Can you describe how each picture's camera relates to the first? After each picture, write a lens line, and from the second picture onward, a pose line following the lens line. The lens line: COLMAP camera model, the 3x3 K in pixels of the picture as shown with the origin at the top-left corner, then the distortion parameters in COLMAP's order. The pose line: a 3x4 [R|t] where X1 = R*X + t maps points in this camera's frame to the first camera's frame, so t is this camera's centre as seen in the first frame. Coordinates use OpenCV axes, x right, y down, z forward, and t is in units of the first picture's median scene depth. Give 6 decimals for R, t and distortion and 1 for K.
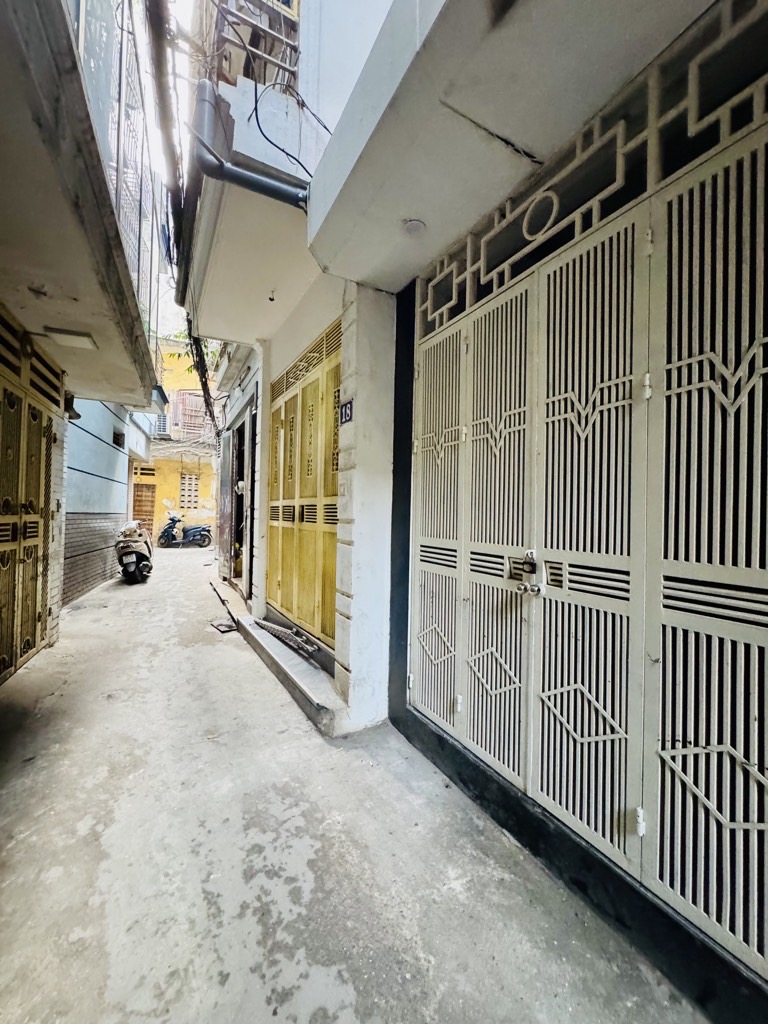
lens RADIAL K [[412.0, 0, 381.9], [0, 412.0, 510.1], [0, 0, 1]] dist [-0.002815, 0.001165]
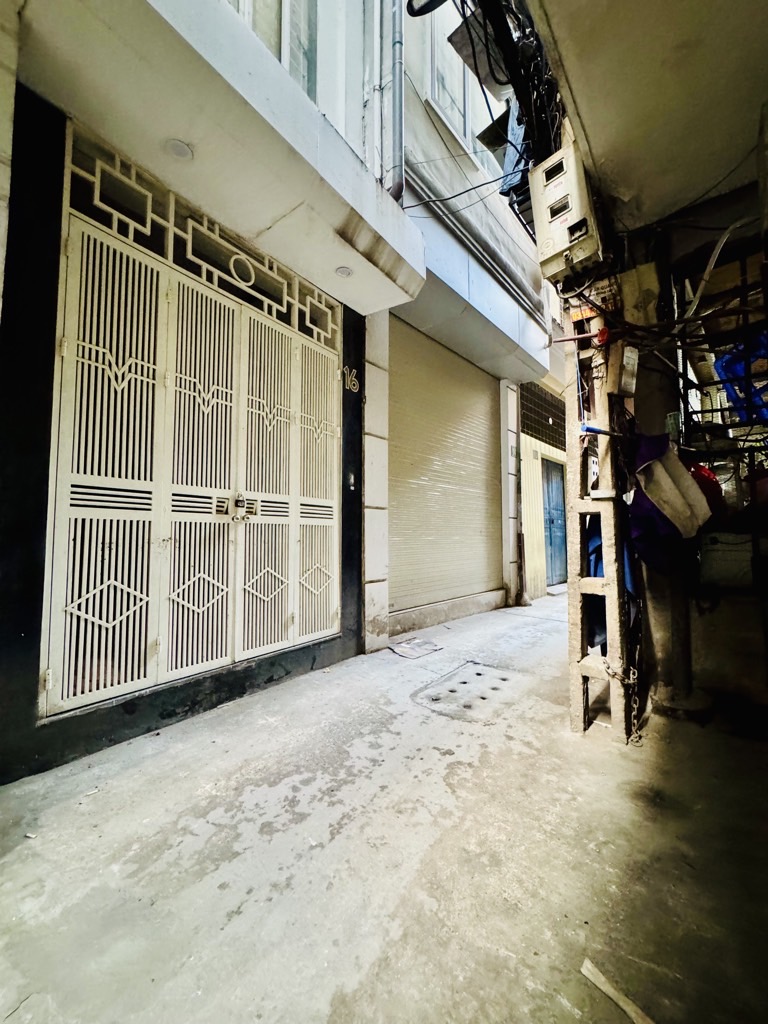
lens RADIAL K [[412.0, 0, 389.1], [0, 412.0, 511.0], [0, 0, 1]] dist [-0.002815, 0.001165]
pose [[-0.452742, 0.036106, 0.890910, -1.228342], [-0.018282, 0.998594, -0.049760, 0.237683], [-0.891454, -0.038816, -0.451445, 1.235249]]
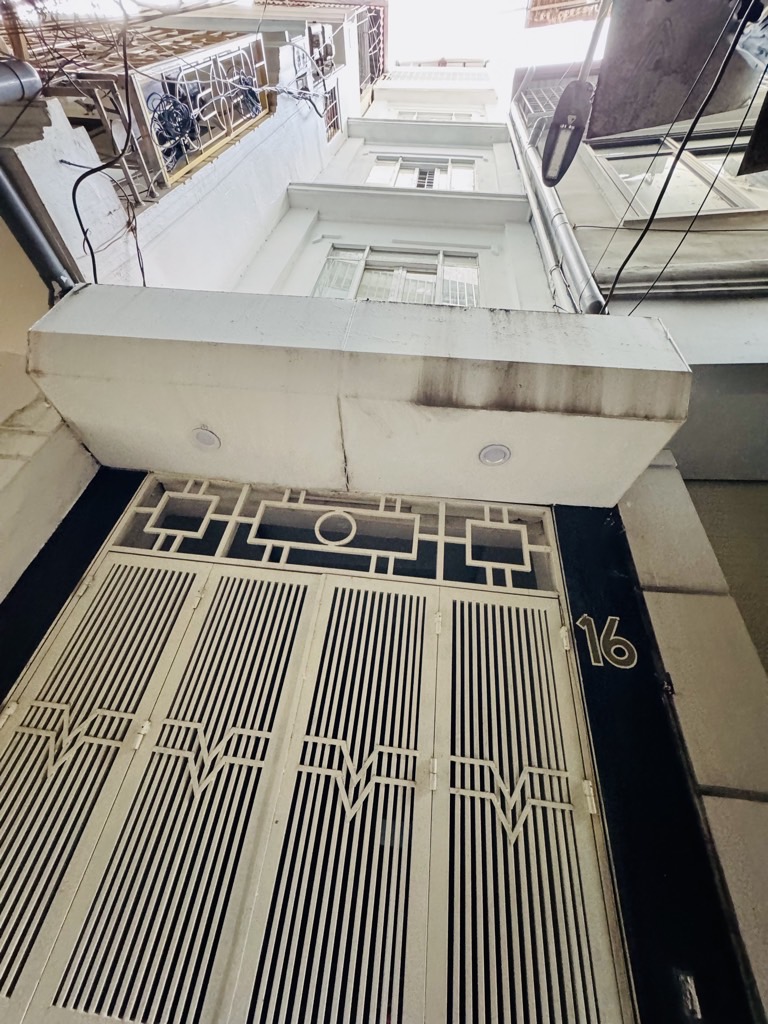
lens RADIAL K [[412.0, 0, 382.0], [0, 412.0, 507.5], [0, 0, 1]] dist [-0.002815, 0.001165]
pose [[0.471830, 0.565416, 0.676522, -0.297653], [-0.118892, 0.801095, -0.586610, -0.180574], [-0.873637, 0.196347, 0.445204, 0.461934]]
